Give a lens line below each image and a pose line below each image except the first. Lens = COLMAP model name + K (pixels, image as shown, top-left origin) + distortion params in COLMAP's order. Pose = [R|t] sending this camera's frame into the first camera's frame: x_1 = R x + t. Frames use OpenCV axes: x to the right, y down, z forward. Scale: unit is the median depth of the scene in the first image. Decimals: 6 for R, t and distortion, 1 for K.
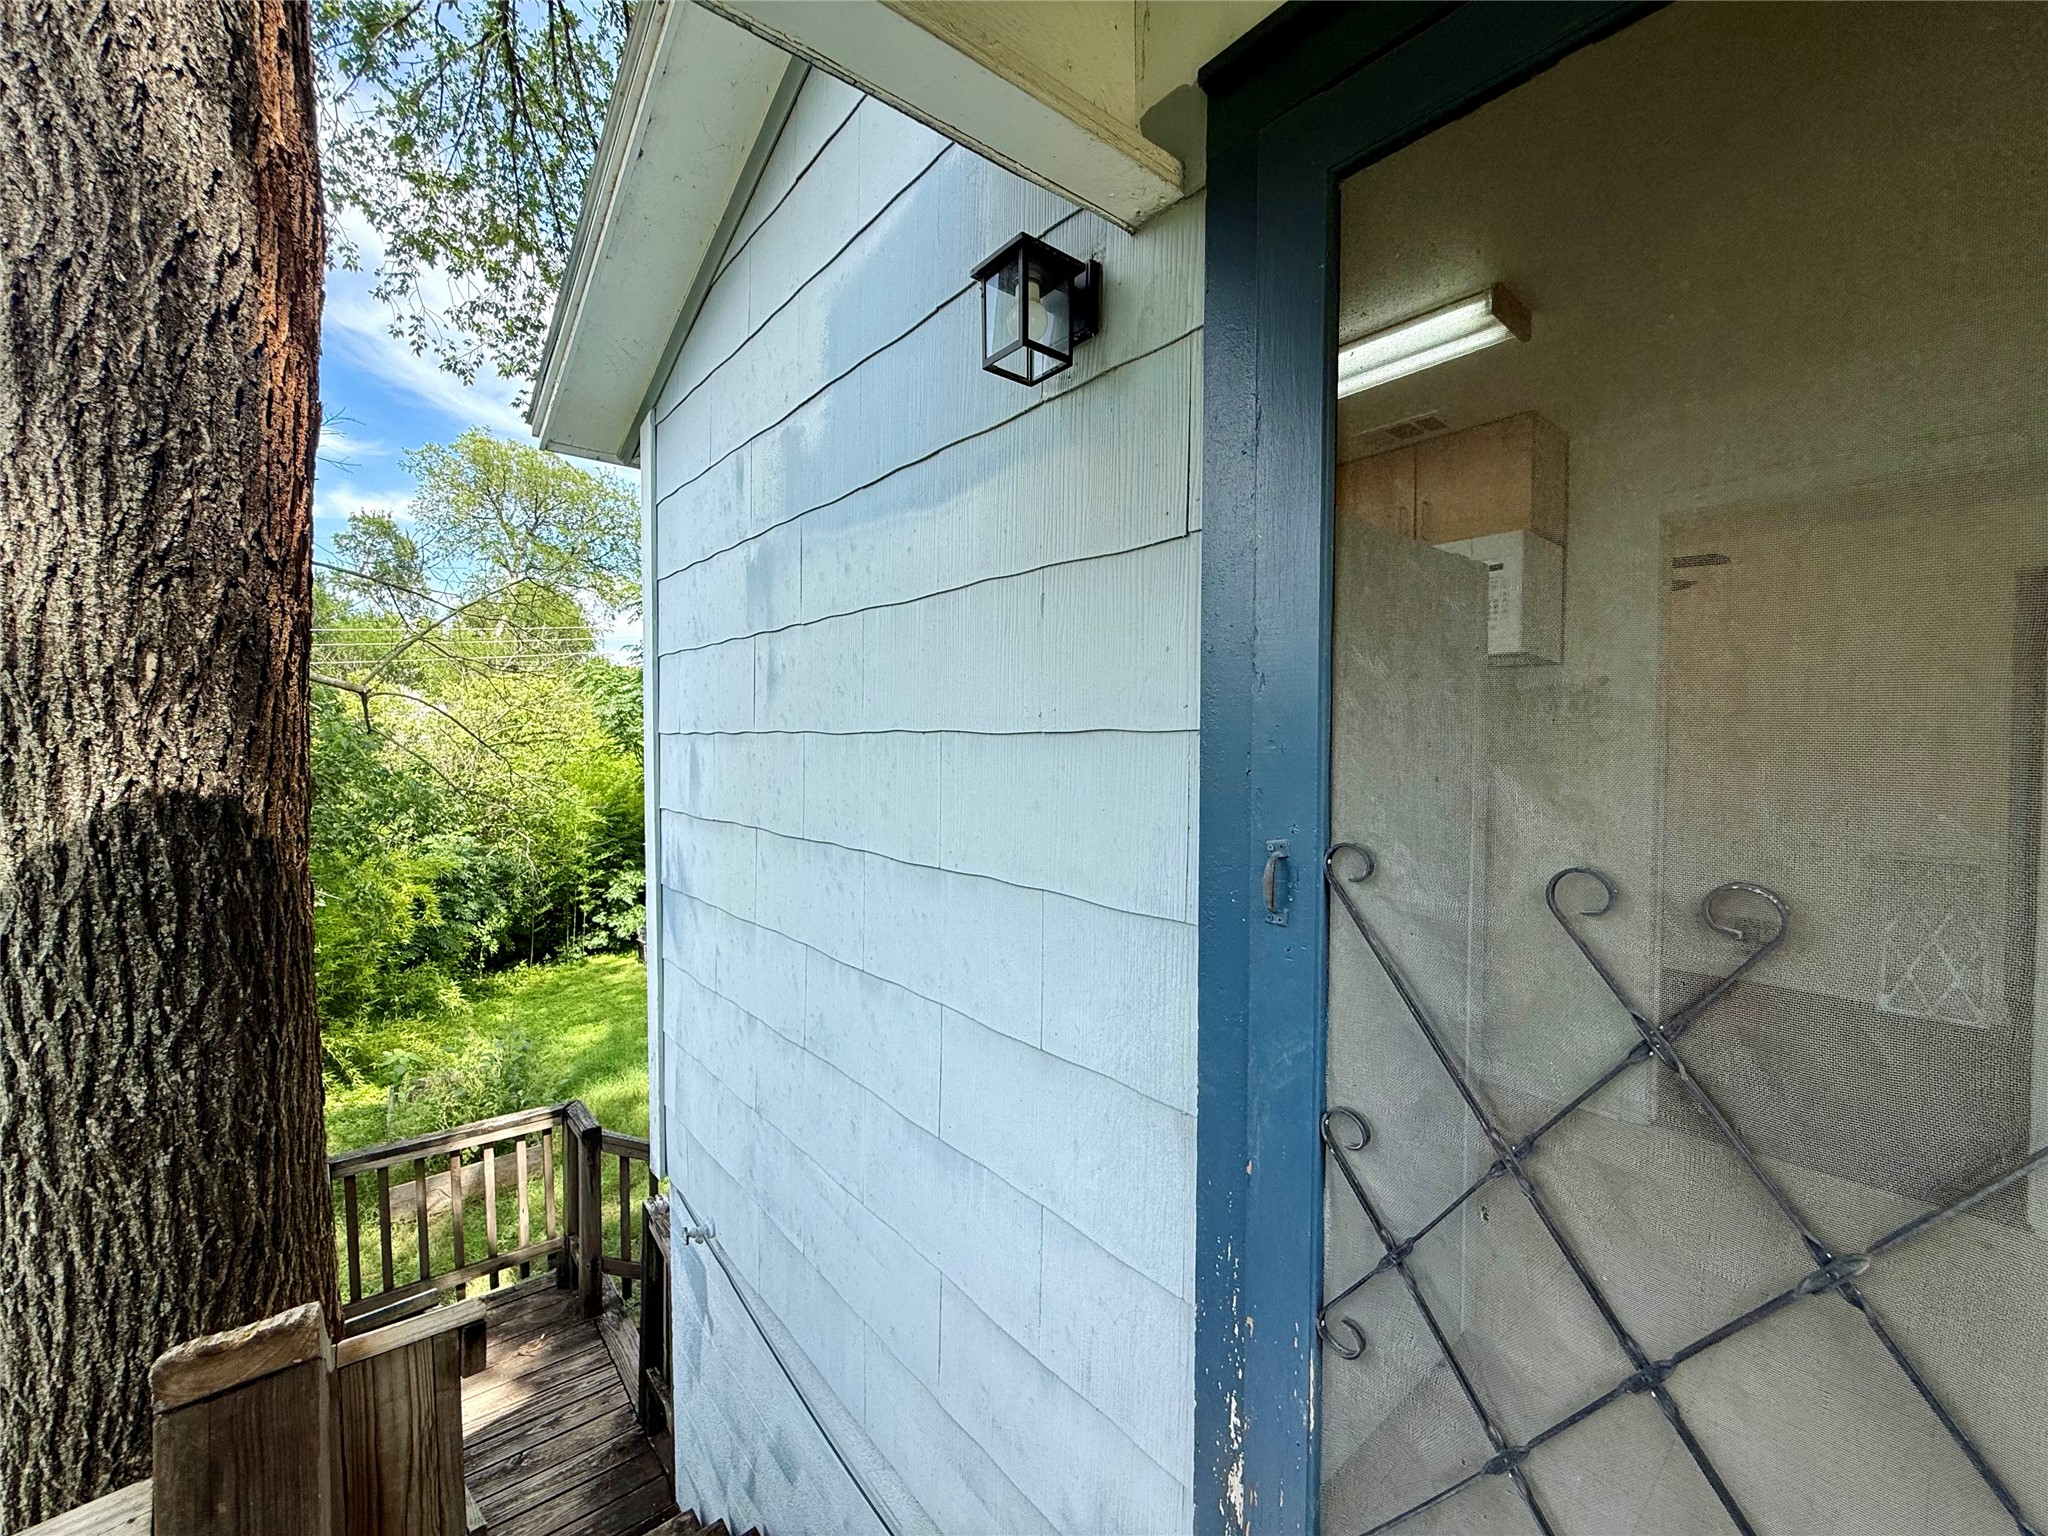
lens RADIAL K [[822.9, 0, 1022.5], [0, 822.9, 771.1], [0, 0, 1]] dist [0.009015, 0.000400]
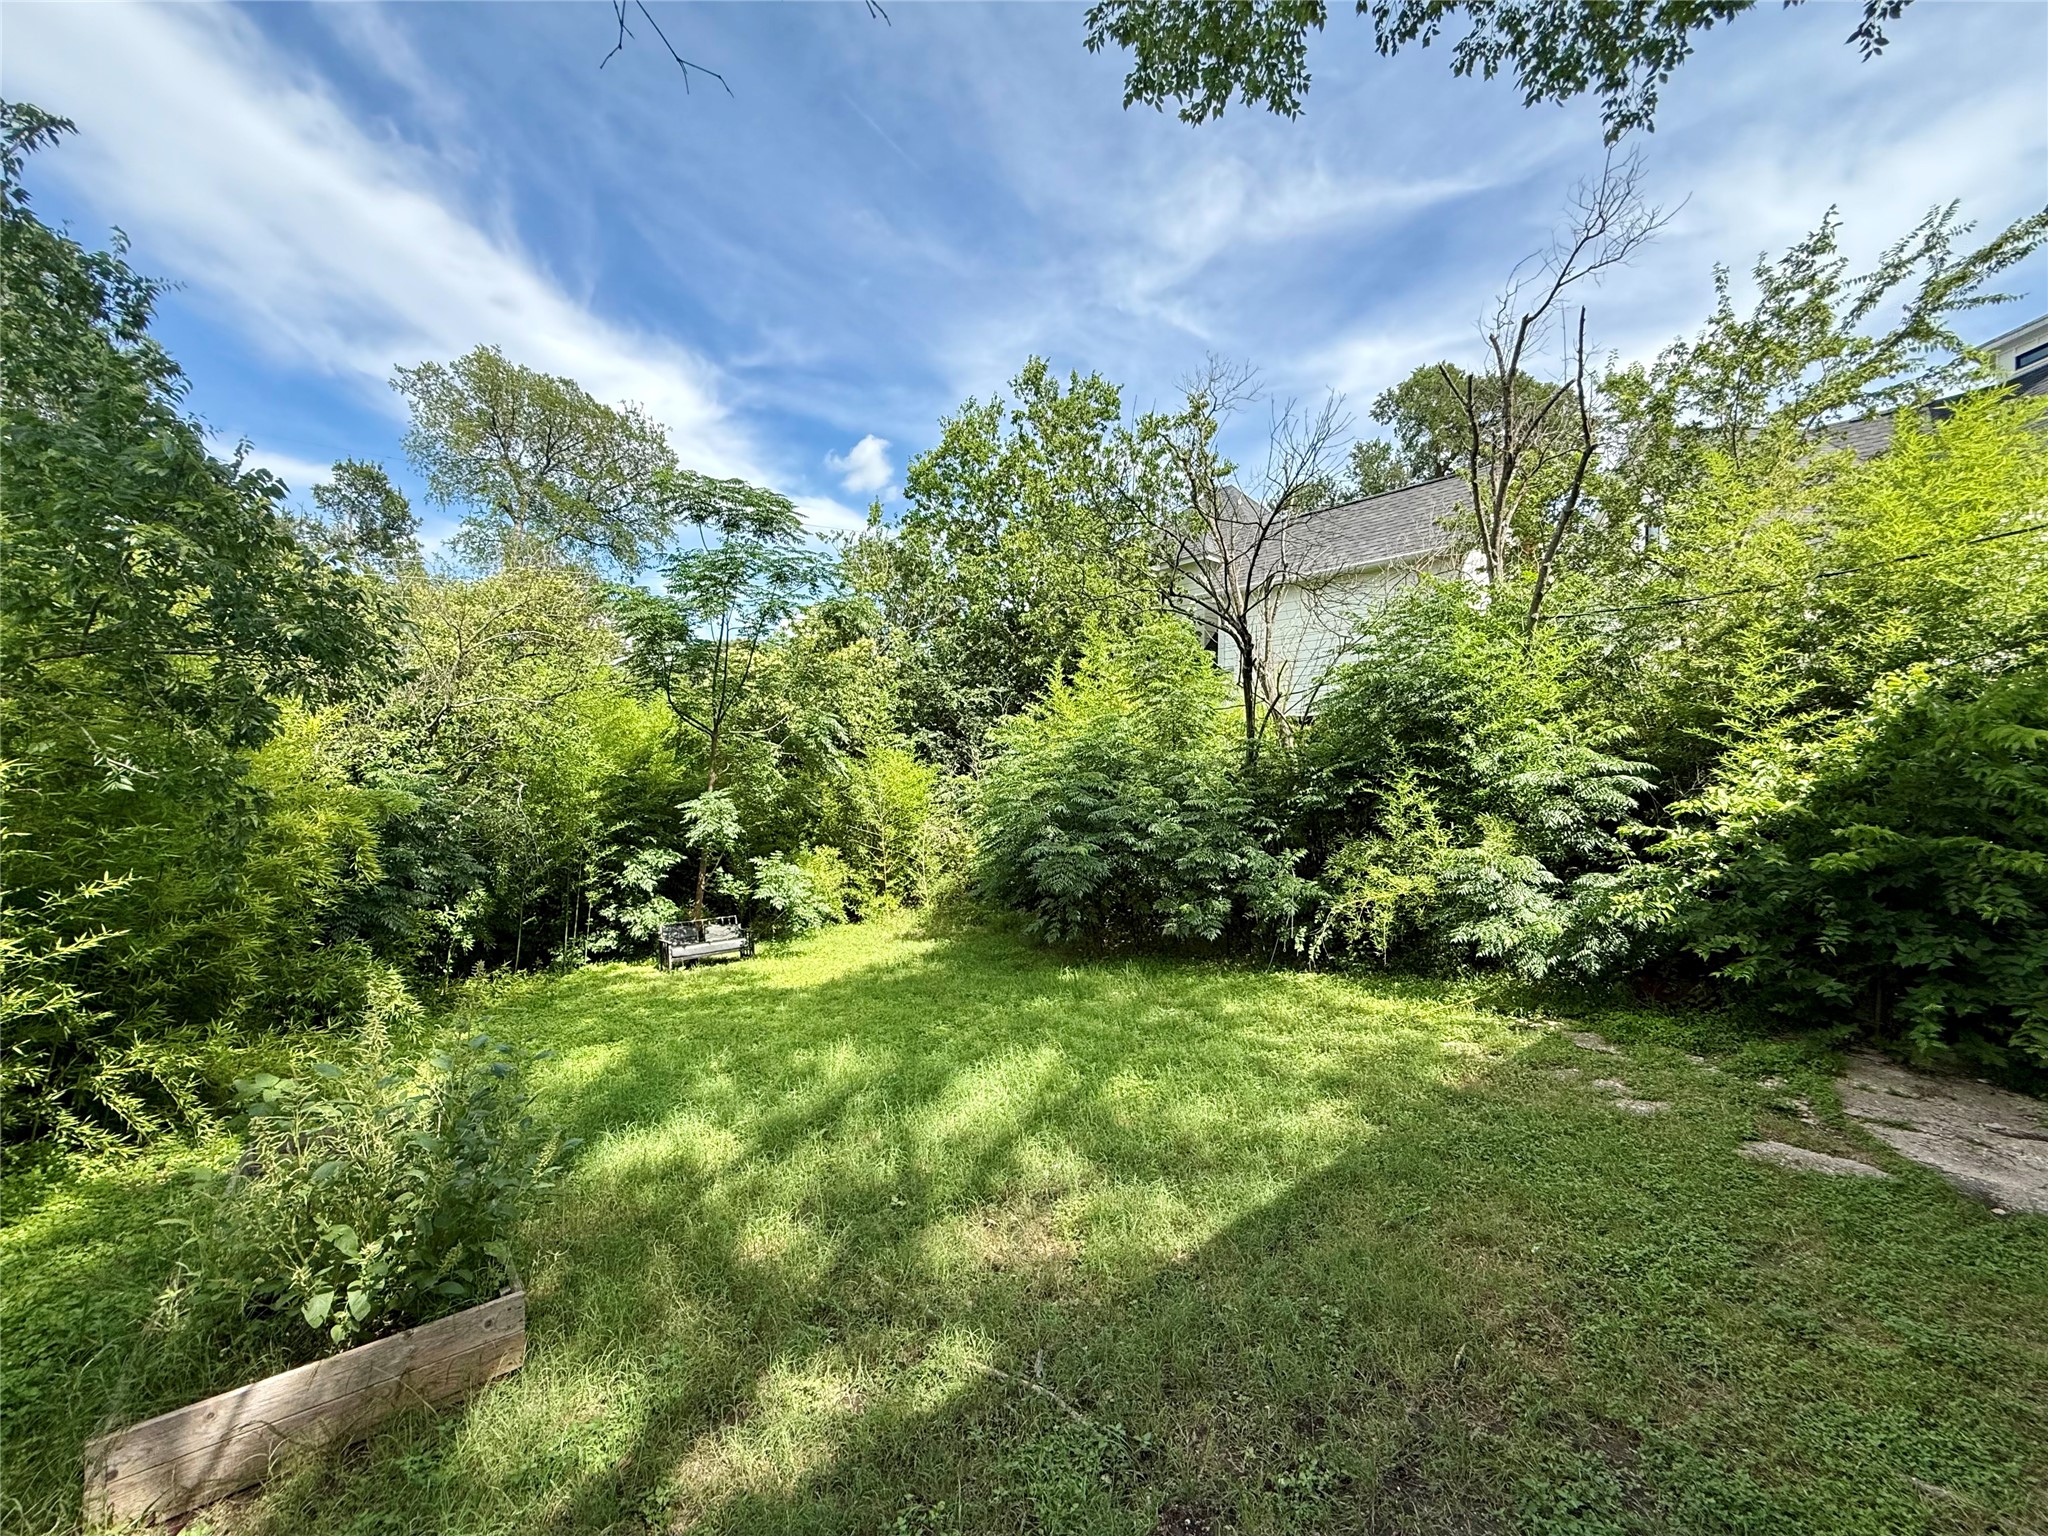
lens RADIAL K [[822.9, 0, 1024.2], [0, 822.9, 769.3], [0, 0, 1]] dist [0.009015, 0.000400]
pose [[0.999807, 0.018570, 0.006413, -0.140131], [-0.018194, 0.998356, -0.054362, 0.083981], [-0.007412, 0.054235, 0.998501, 0.235429]]
